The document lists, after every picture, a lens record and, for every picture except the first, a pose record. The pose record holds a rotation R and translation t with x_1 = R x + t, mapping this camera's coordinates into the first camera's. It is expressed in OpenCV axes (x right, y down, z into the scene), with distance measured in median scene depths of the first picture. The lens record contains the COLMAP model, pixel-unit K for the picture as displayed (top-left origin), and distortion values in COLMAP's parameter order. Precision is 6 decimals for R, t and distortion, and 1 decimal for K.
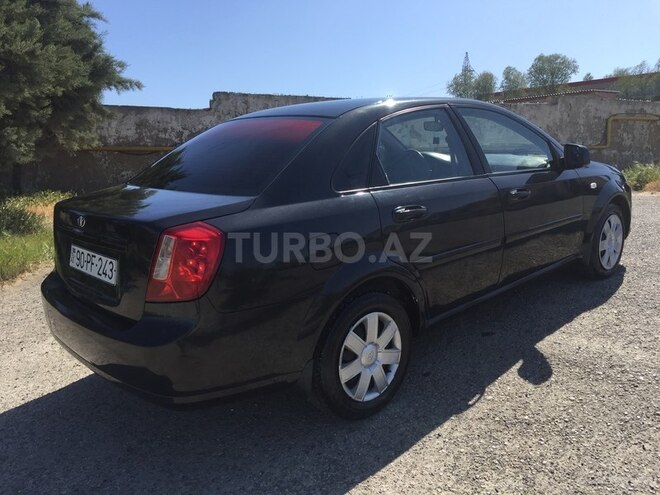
lens RADIAL K [[561.7, 0, 330.0], [0, 561.7, 247.5], [0, 0, 1]] dist [0.071252, -0.097601]
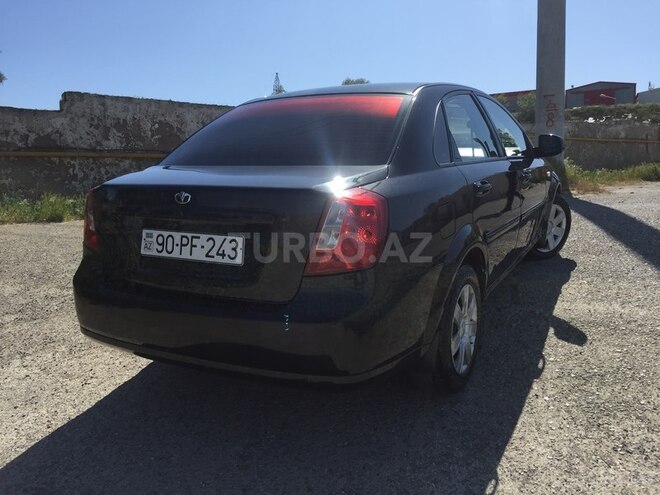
lens RADIAL K [[561.7, 0, 330.0], [0, 561.7, 247.5], [0, 0, 1]] dist [0.071252, -0.097601]
pose [[0.948461, -0.042841, 0.313986, -0.372883], [0.052011, 0.998428, -0.020884, 0.045479], [-0.312598, 0.036138, 0.949198, 0.085320]]
